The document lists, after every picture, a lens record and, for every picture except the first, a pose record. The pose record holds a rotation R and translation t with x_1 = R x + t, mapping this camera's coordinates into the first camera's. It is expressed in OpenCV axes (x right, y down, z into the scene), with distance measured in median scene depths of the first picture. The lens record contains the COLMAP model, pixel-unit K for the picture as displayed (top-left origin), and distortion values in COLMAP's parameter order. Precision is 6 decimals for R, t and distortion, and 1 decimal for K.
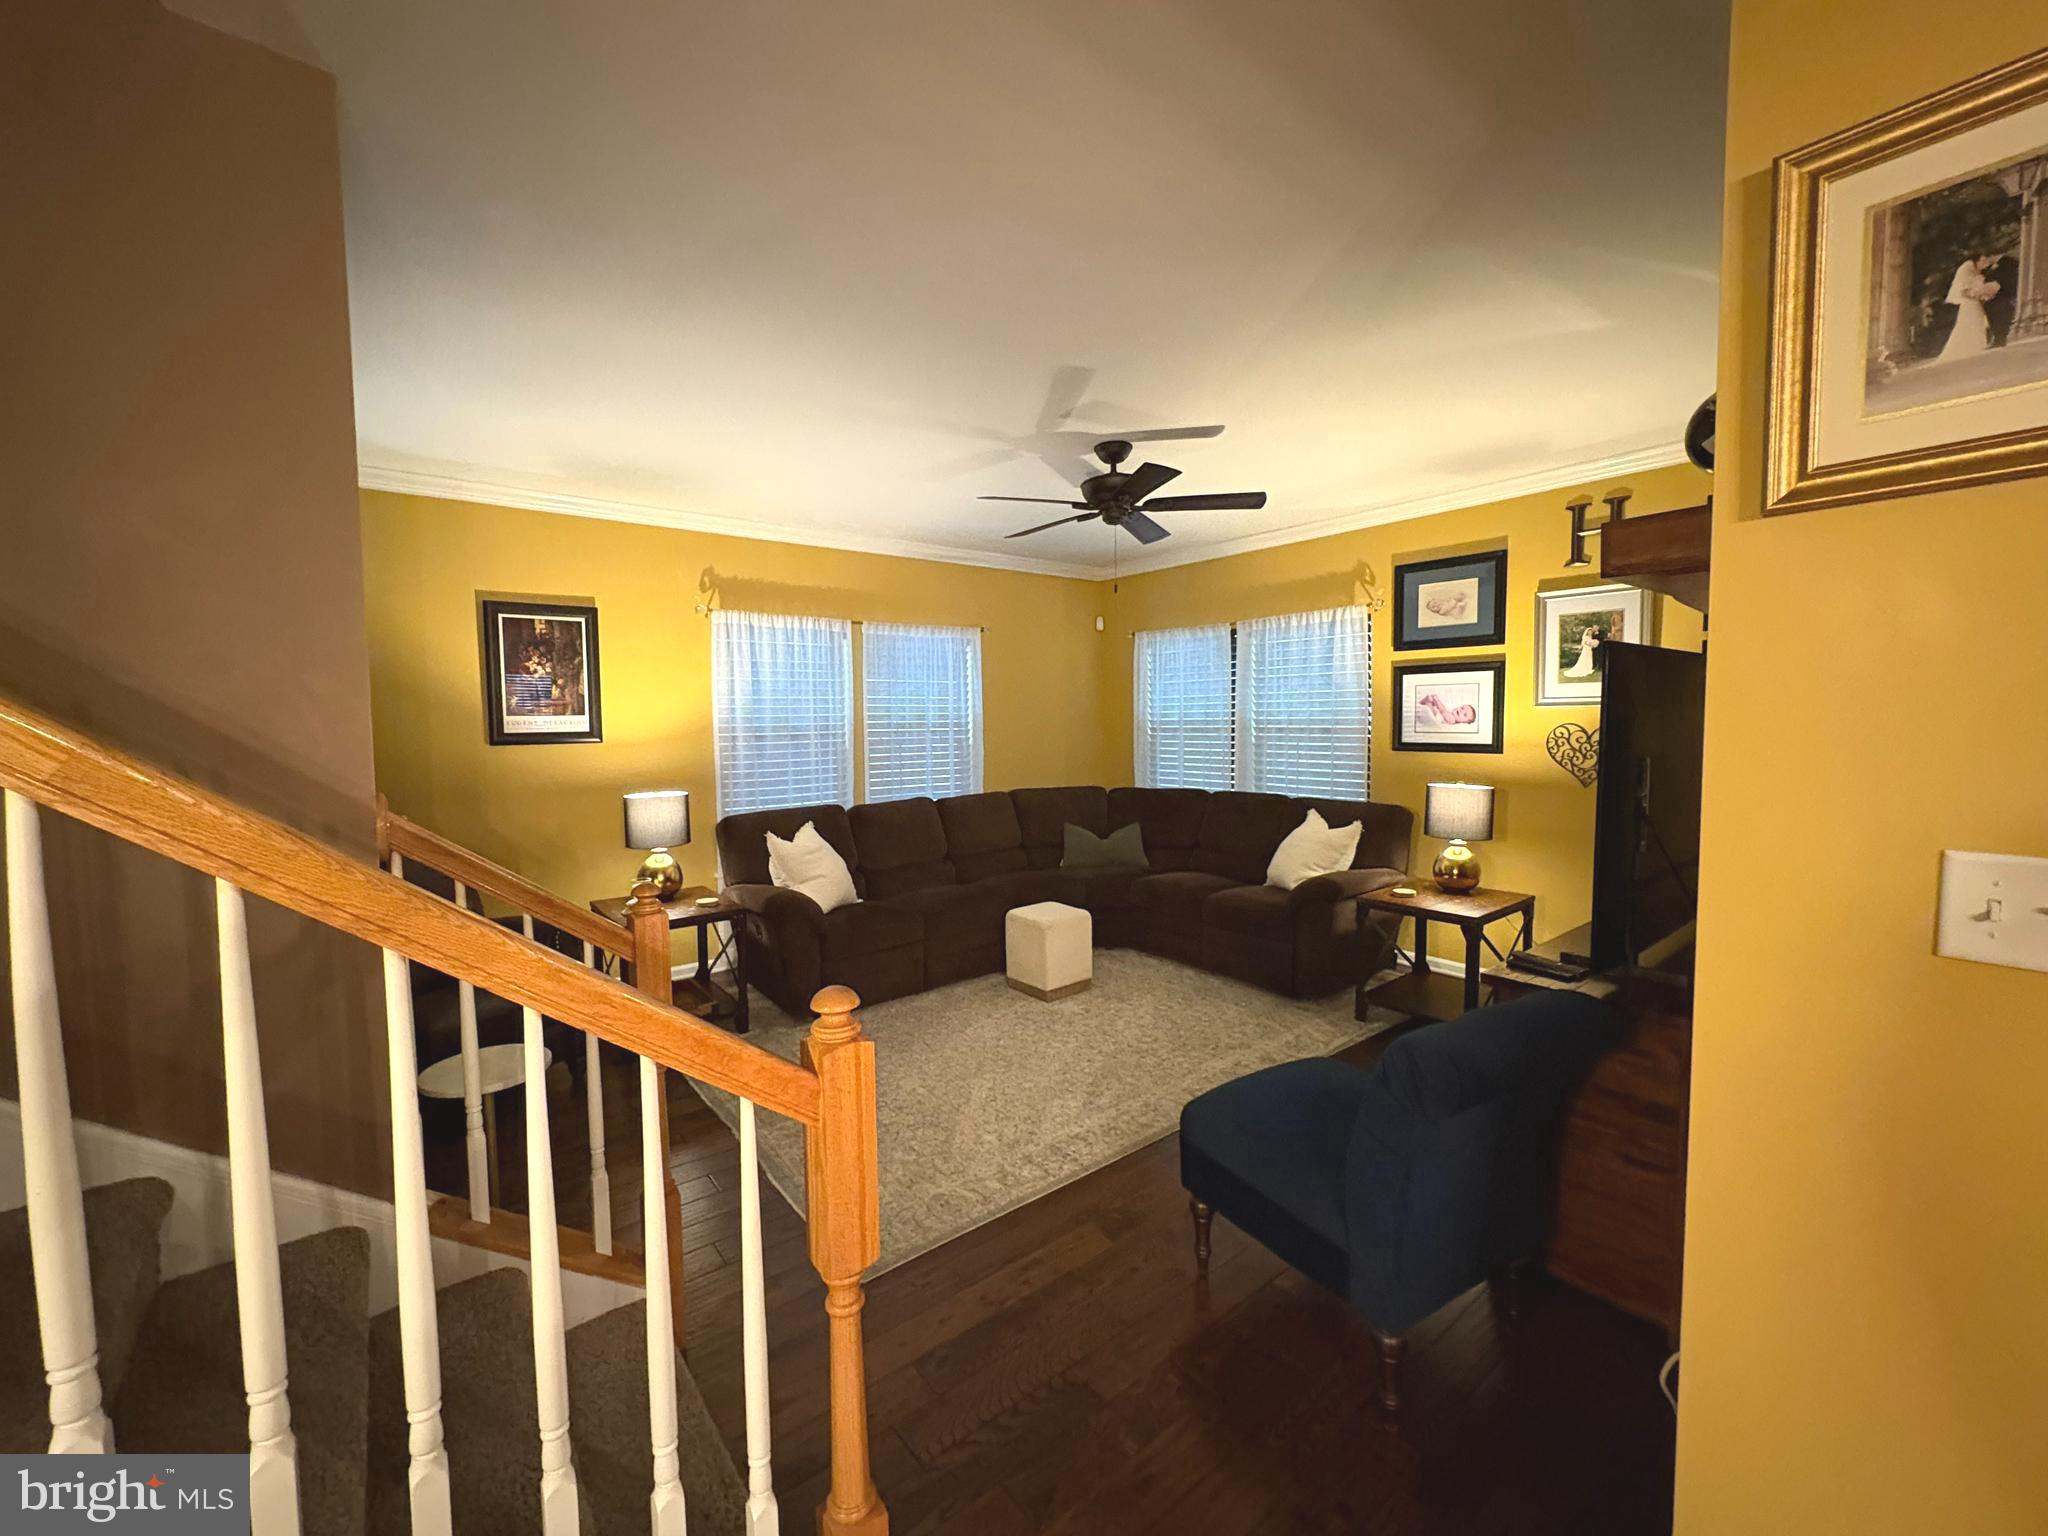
lens RADIAL K [[815.9, 0, 1027.6], [0, 815.9, 759.0], [0, 0, 1]] dist [0.001284, 0.000146]
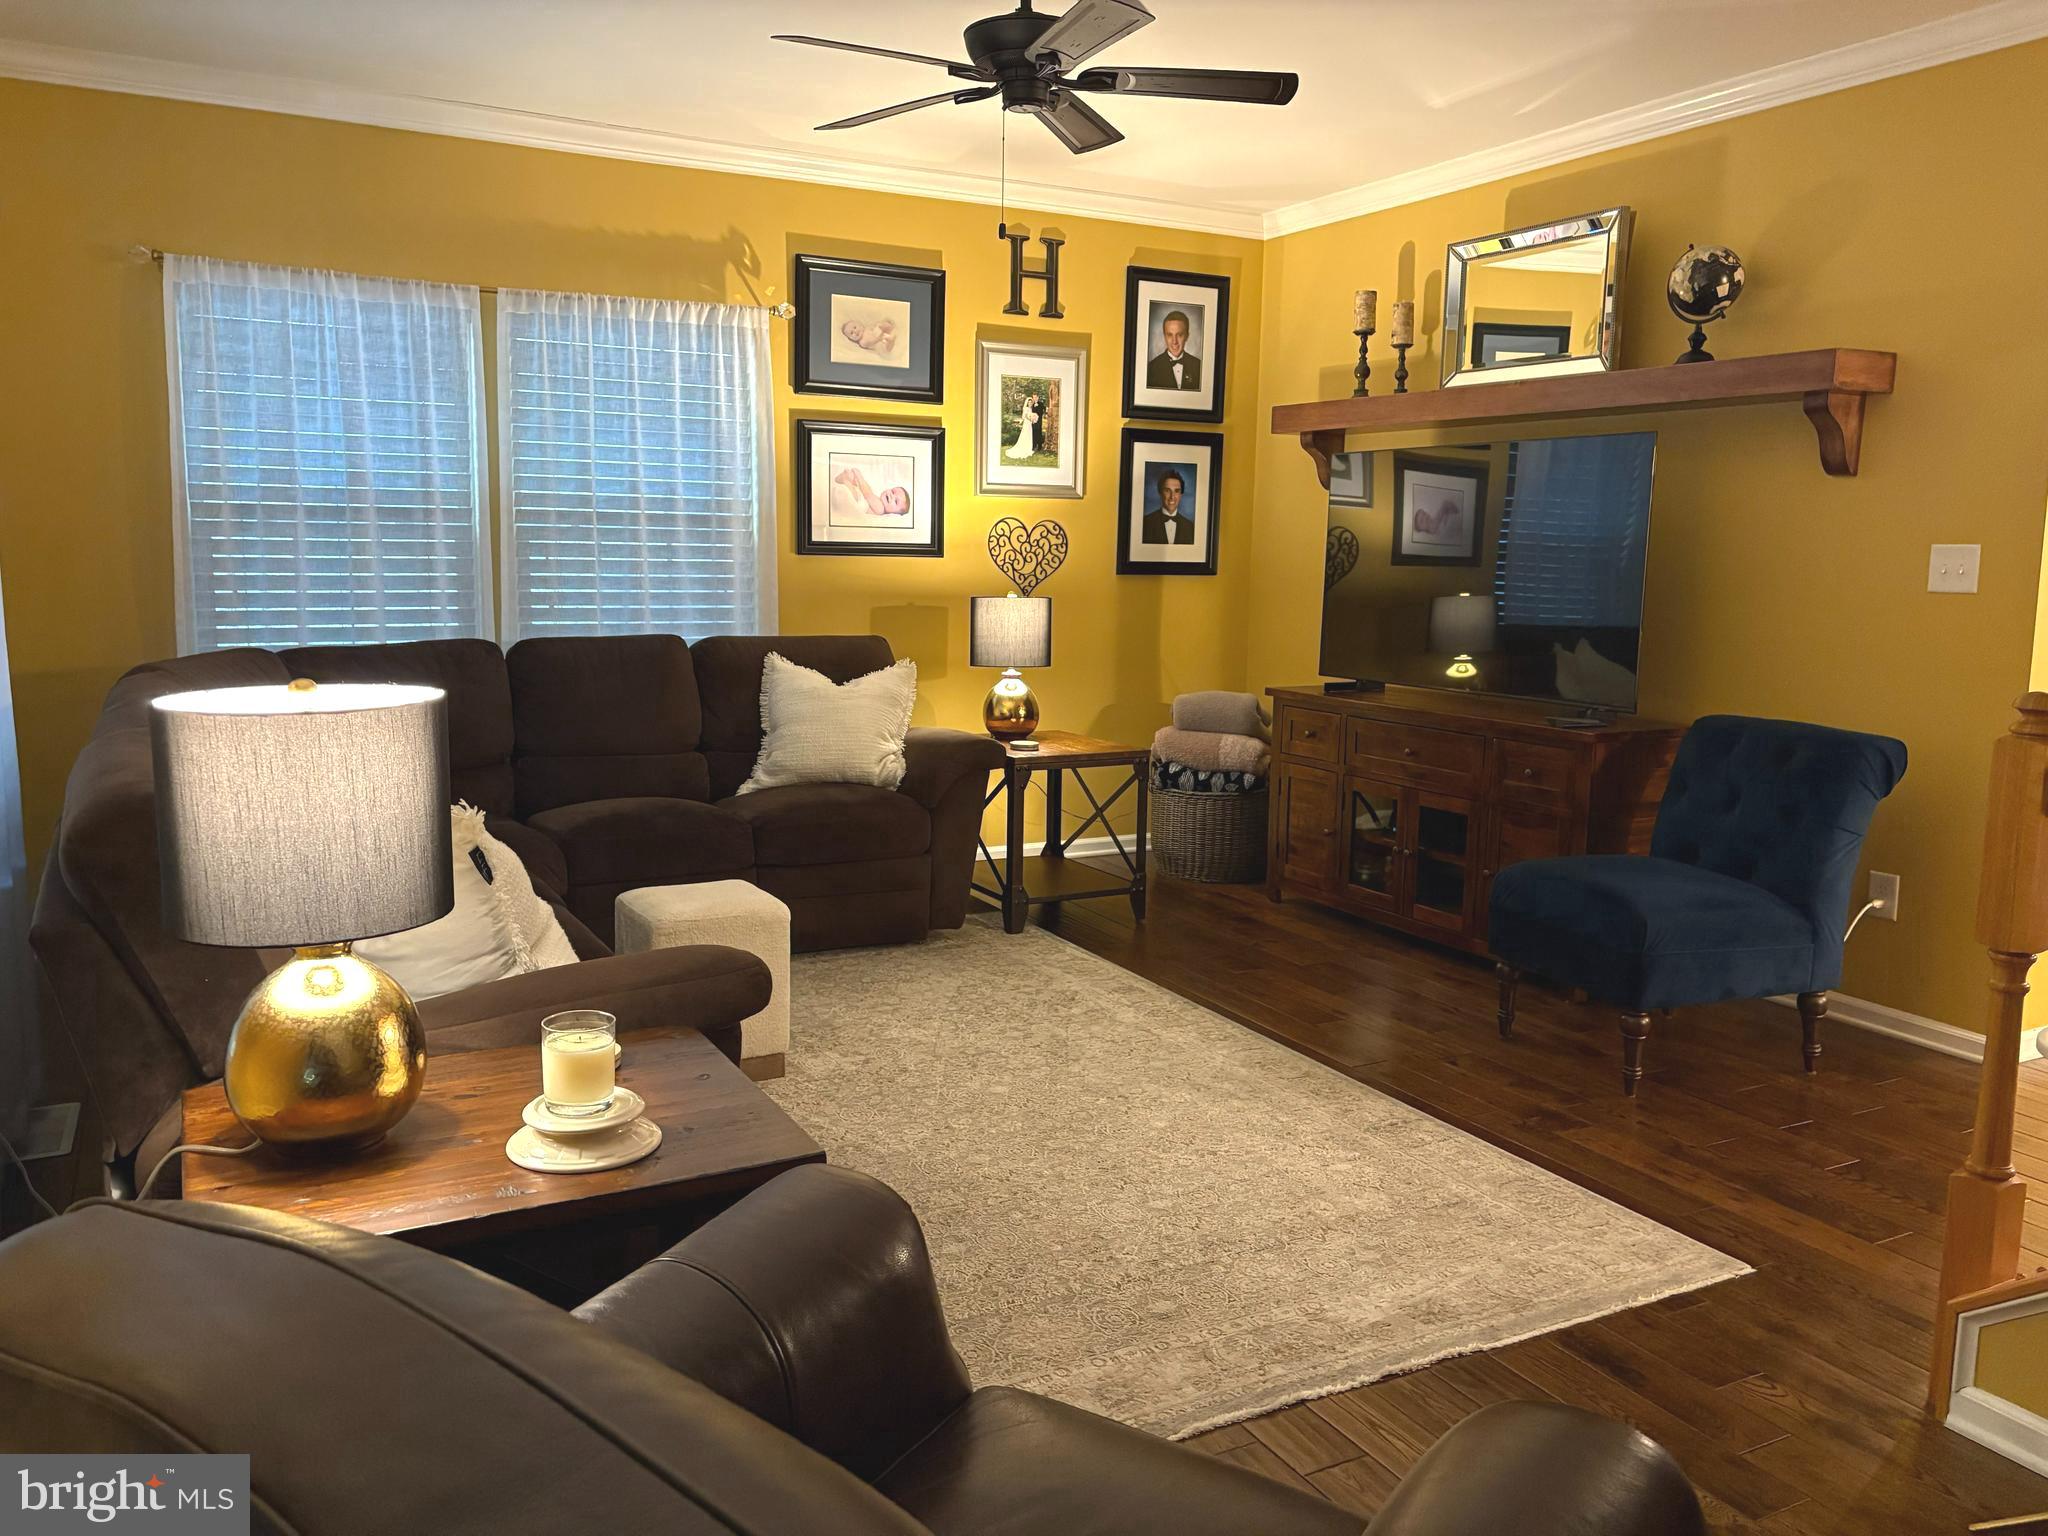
lens RADIAL K [[1503.6, 0, 970.7], [0, 1503.6, 805.9], [0, 0, 1]] dist [-0.007187, -0.002719]
pose [[0.199462, -0.144116, 0.969250, -0.792226], [0.034861, 0.989543, 0.139960, 0.027680], [-0.979285, 0.005872, 0.202400, 0.732950]]
